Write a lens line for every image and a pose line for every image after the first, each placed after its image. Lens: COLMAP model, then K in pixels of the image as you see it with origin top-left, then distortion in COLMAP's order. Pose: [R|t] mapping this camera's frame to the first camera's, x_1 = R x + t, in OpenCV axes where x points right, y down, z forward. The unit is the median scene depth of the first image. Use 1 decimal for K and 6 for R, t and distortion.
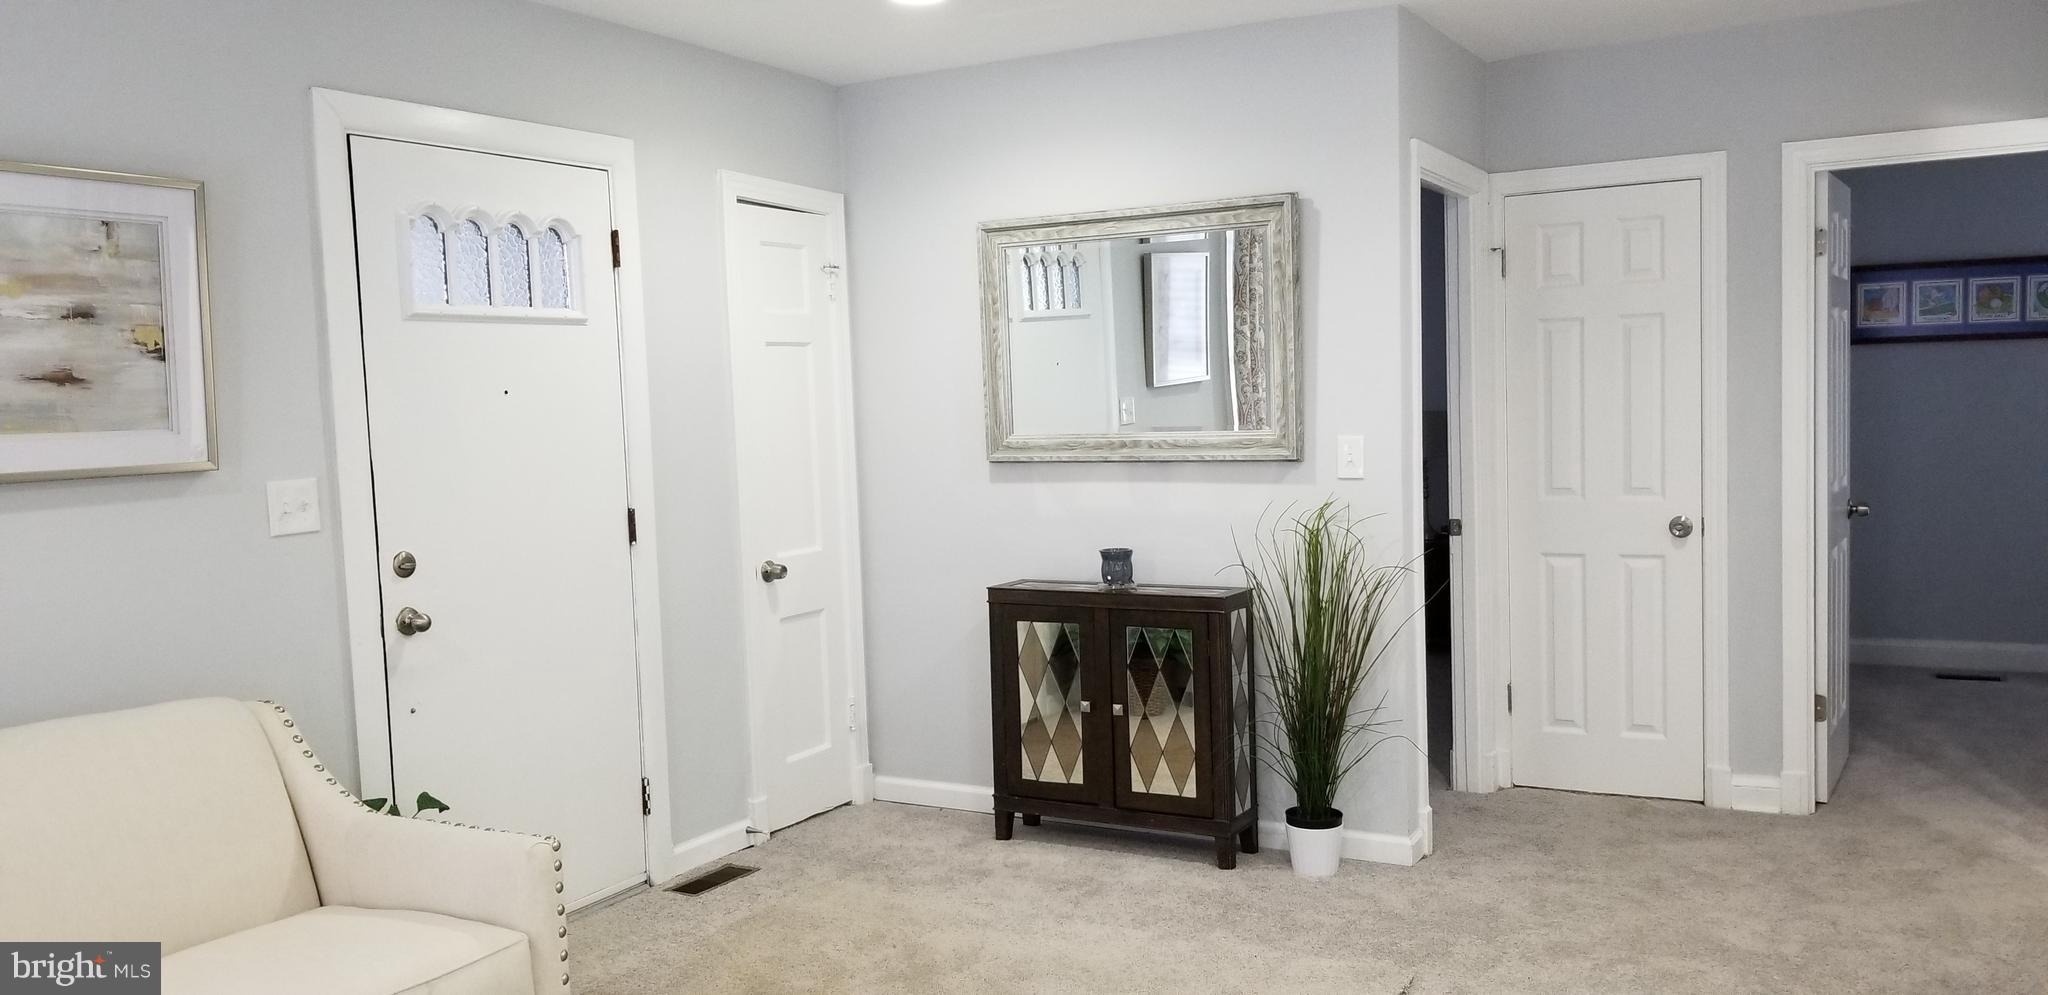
lens RADIAL K [[1548.6, 0, 1030.6], [0, 1548.6, 515.7], [0, 0, 1]] dist [0.085908, -0.152383]
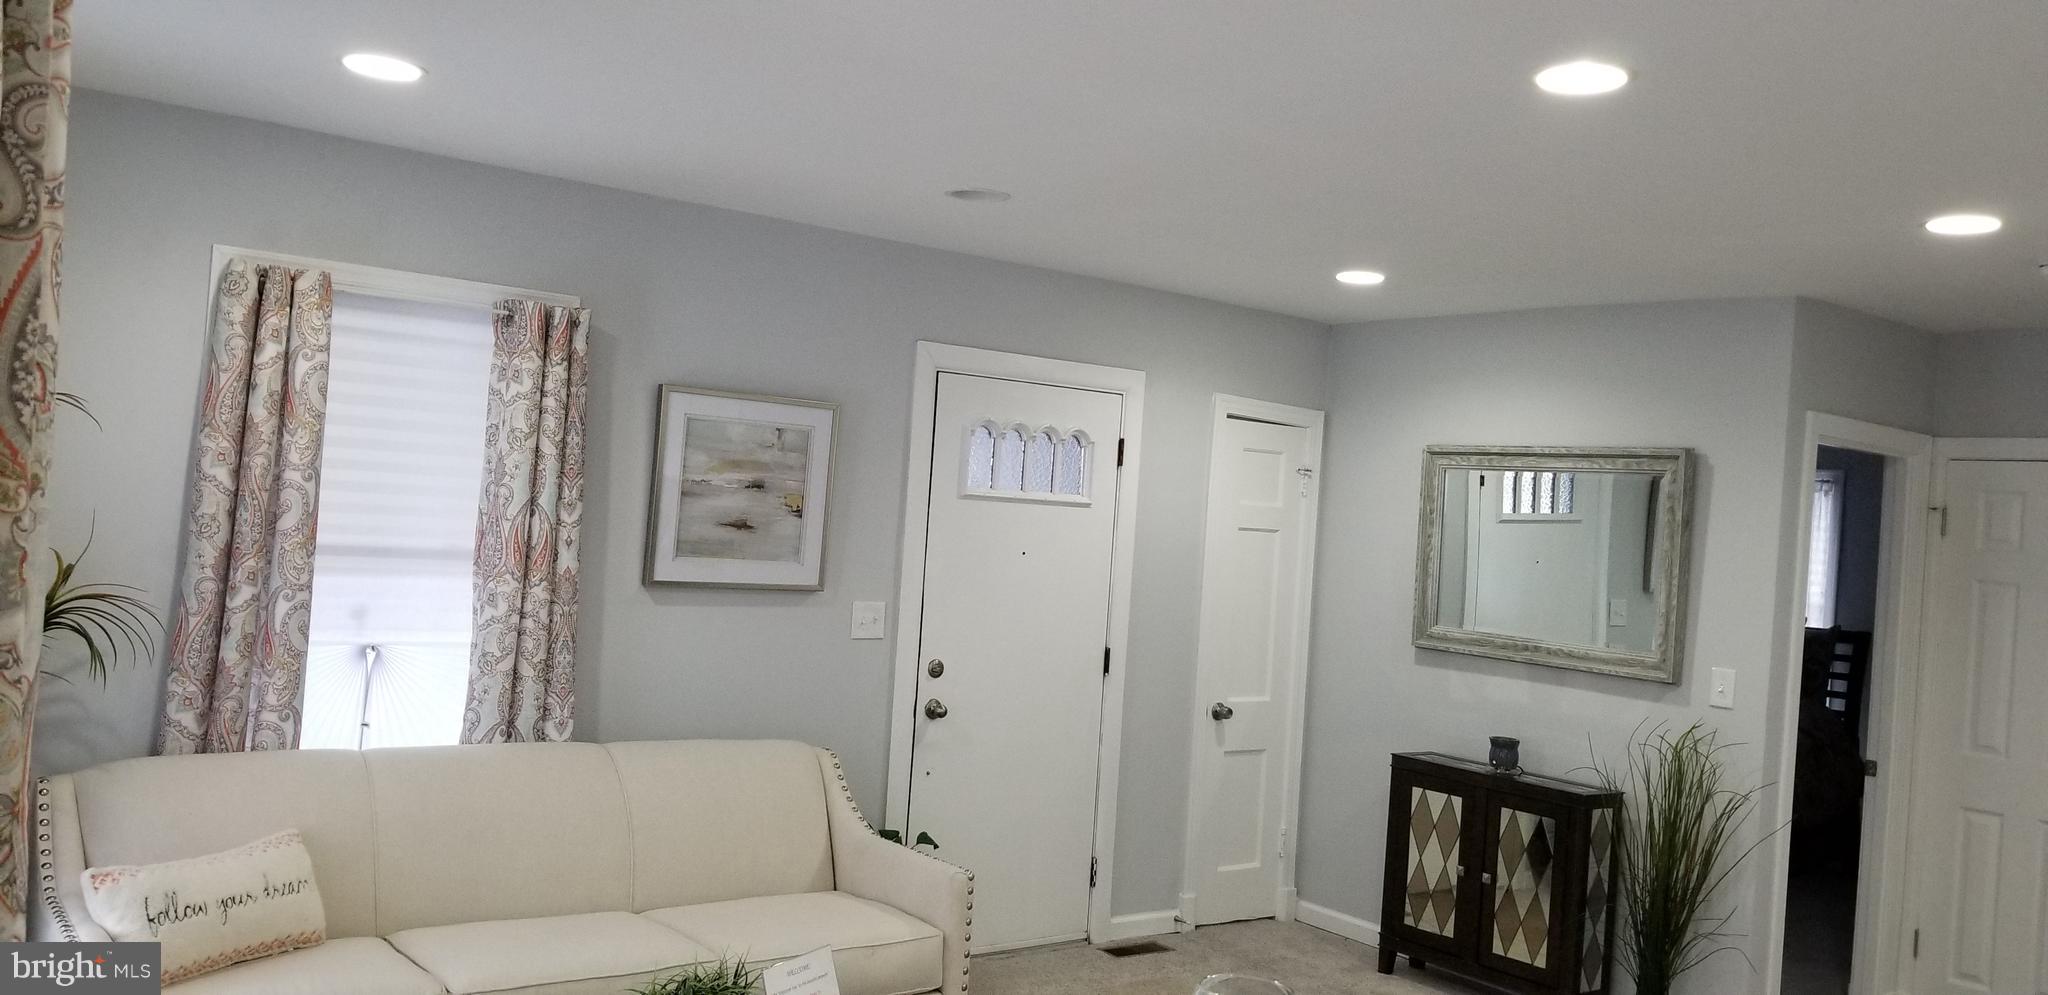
lens RADIAL K [[1548.6, 0, 1030.6], [0, 1548.6, 515.7], [0, 0, 1]] dist [0.085908, -0.152383]
pose [[0.910894, 0.097134, -0.401046, 0.184052], [-0.130502, 0.989827, -0.056672, -0.030312], [0.391461, 0.103959, 0.914303, -0.214258]]
